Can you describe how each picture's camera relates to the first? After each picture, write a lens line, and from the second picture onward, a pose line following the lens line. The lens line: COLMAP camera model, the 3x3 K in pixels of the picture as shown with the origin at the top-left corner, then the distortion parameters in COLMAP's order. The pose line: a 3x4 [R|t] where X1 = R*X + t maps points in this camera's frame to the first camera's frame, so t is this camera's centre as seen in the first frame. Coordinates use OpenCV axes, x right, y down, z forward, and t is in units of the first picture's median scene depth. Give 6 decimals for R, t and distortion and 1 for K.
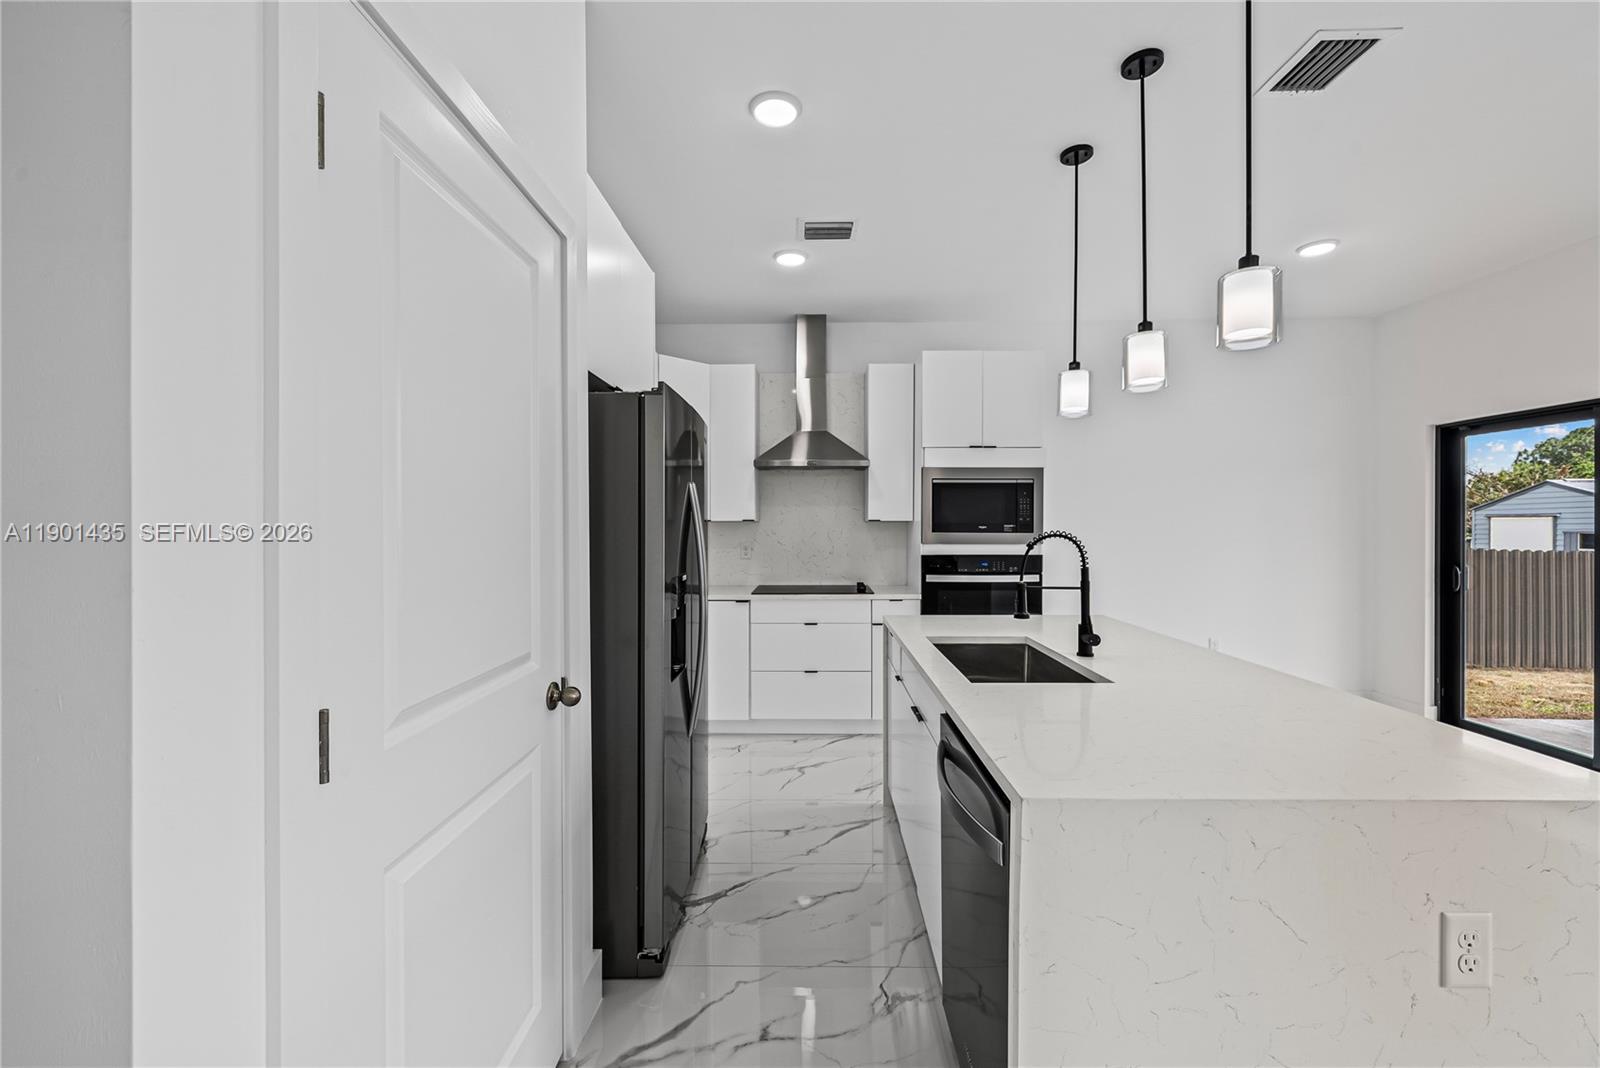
lens RADIAL K [[653.0, 0, 807.7], [0, 653.0, 529.6], [0, 0, 1]] dist [0.014543, 0.000116]
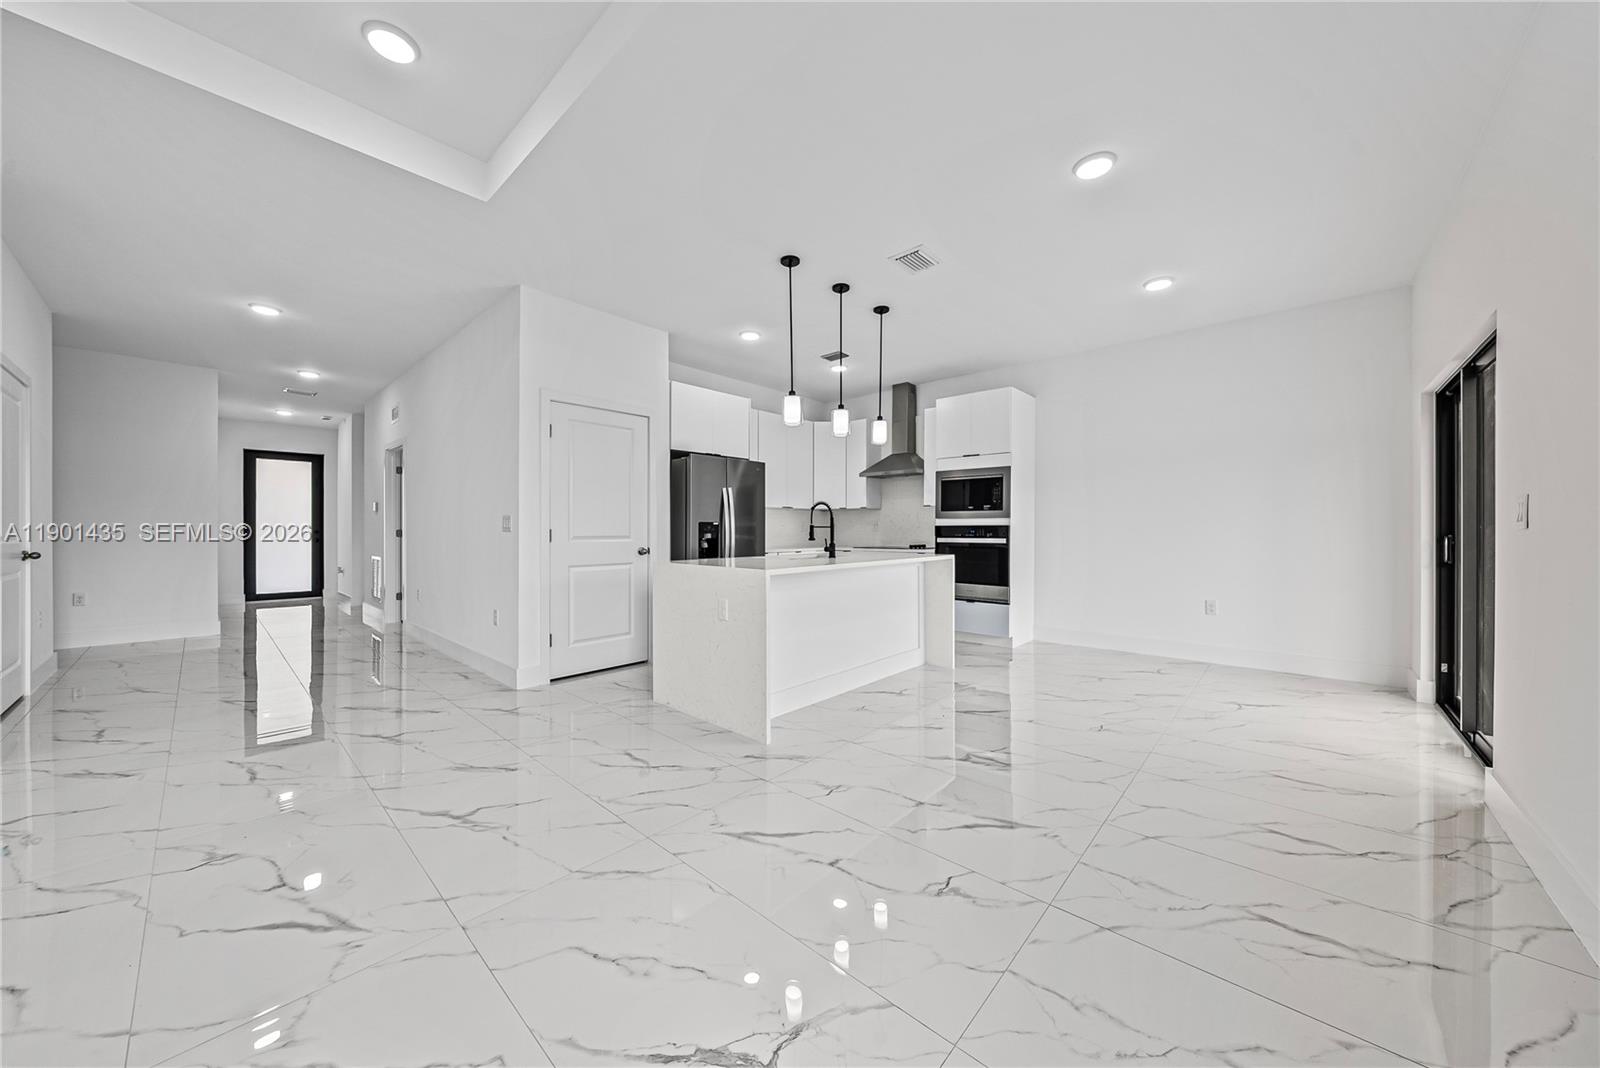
lens RADIAL K [[553.6, 0, 804.2], [0, 553.6, 530.7], [0, 0, 1]] dist [-0.004170, 0.000036]
pose [[0.754021, 0.003020, -0.656843, 0.831996], [-0.005895, 0.999980, -0.002170, 0.056763], [0.656824, 0.005508, 0.754024, -0.246468]]
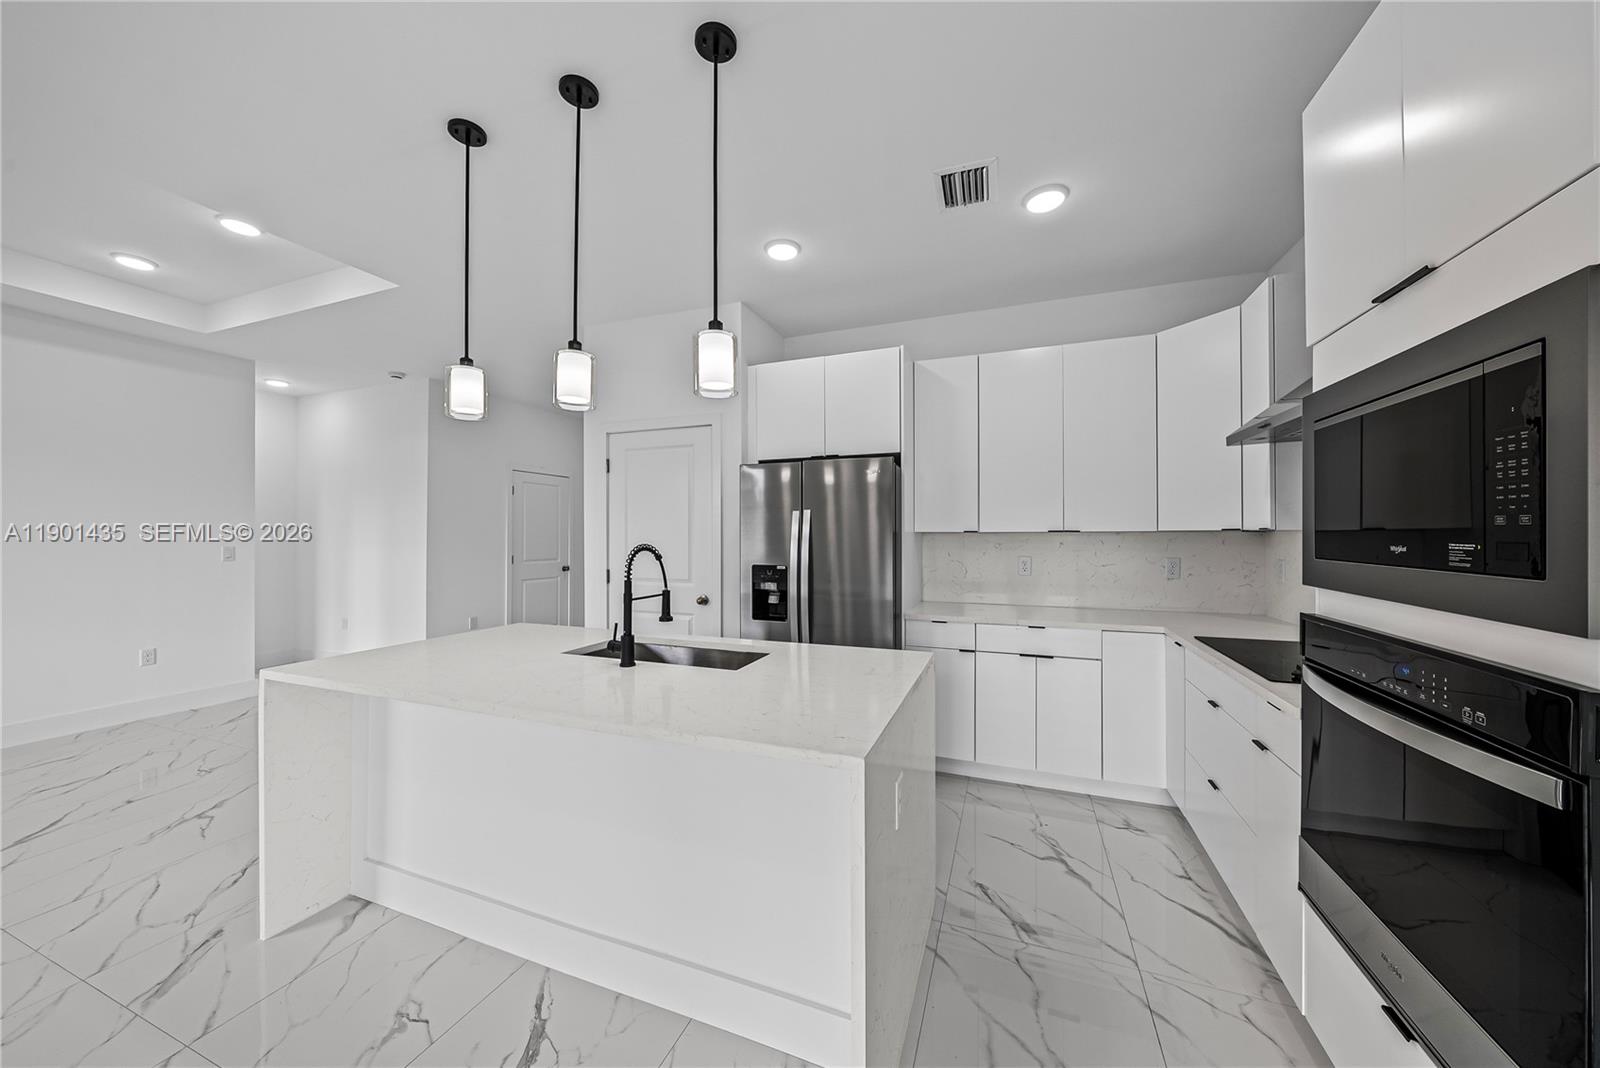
lens RADIAL K [[553.6, 0, 795.8], [0, 553.6, 530.0], [0, 0, 1]] dist [-0.004170, 0.000036]
pose [[-0.347690, -0.003341, -0.937604, 0.609869], [-0.003539, 0.999991, -0.002251, -0.010868], [0.937603, 0.002535, -0.347699, 0.823993]]
